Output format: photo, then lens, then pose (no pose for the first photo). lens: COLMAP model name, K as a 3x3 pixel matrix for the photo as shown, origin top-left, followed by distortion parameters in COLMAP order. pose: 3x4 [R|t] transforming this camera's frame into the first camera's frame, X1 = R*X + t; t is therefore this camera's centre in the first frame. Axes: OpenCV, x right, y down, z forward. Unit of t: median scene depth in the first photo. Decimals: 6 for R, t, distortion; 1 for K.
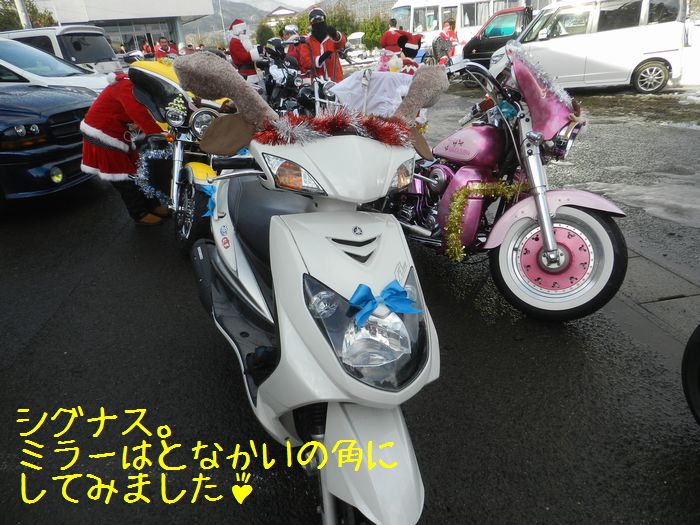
lens RADIAL K [[465.4, 0, 350.0], [0, 465.4, 262.5], [0, 0, 1]] dist [0.004042, 0.002633]
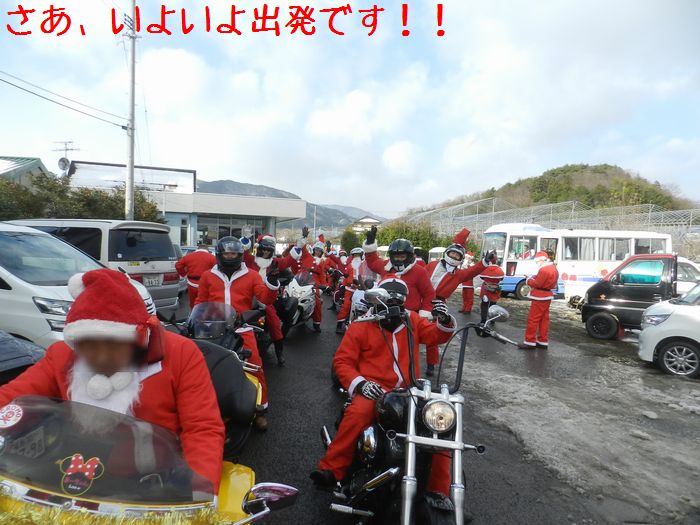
lens RADIAL K [[465.4, 0, 350.0], [0, 465.4, 262.5], [0, 0, 1]] dist [0.004042, 0.002633]
pose [[0.981218, 0.113695, -0.155837, -0.024289], [-0.165928, 0.909468, -0.381229, -0.089080], [0.098385, 0.399926, 0.911252, 0.142151]]
